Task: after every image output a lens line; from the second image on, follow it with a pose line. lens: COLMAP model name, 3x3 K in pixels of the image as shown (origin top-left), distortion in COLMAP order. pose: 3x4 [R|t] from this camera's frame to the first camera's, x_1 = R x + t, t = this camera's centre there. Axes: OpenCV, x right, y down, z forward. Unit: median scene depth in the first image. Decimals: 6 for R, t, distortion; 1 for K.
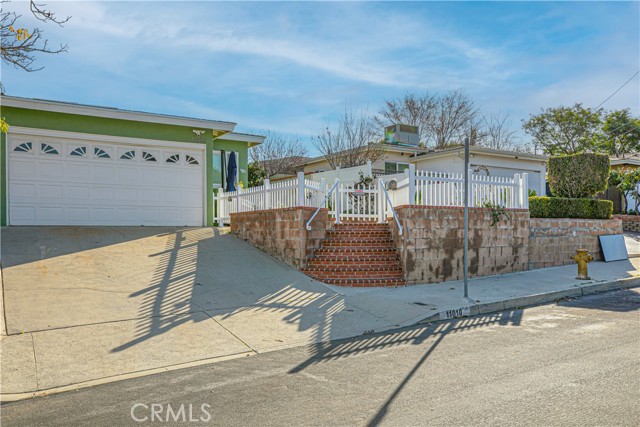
lens RADIAL K [[572.0, 0, 317.6], [0, 572.0, 214.7], [0, 0, 1]] dist [-0.011462, -0.004815]
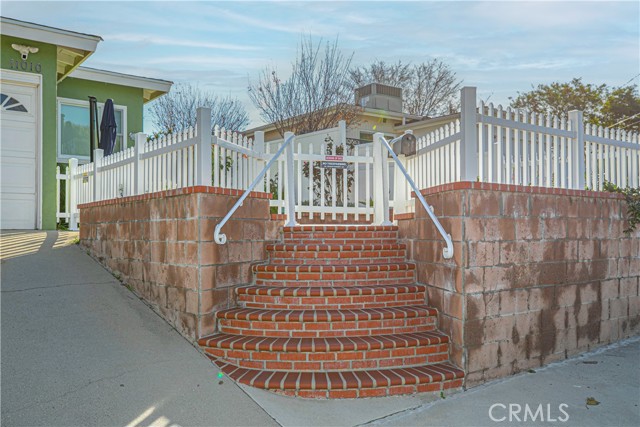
lens RADIAL K [[571.2, 0, 316.3], [0, 571.2, 212.8], [0, 0, 1]] dist [0.006203, 0.000001]
pose [[0.996555, 0.002957, 0.082881, 0.017484], [-0.003271, 0.999988, 0.003648, 0.002624], [-0.082869, -0.003907, 0.996553, 0.532592]]
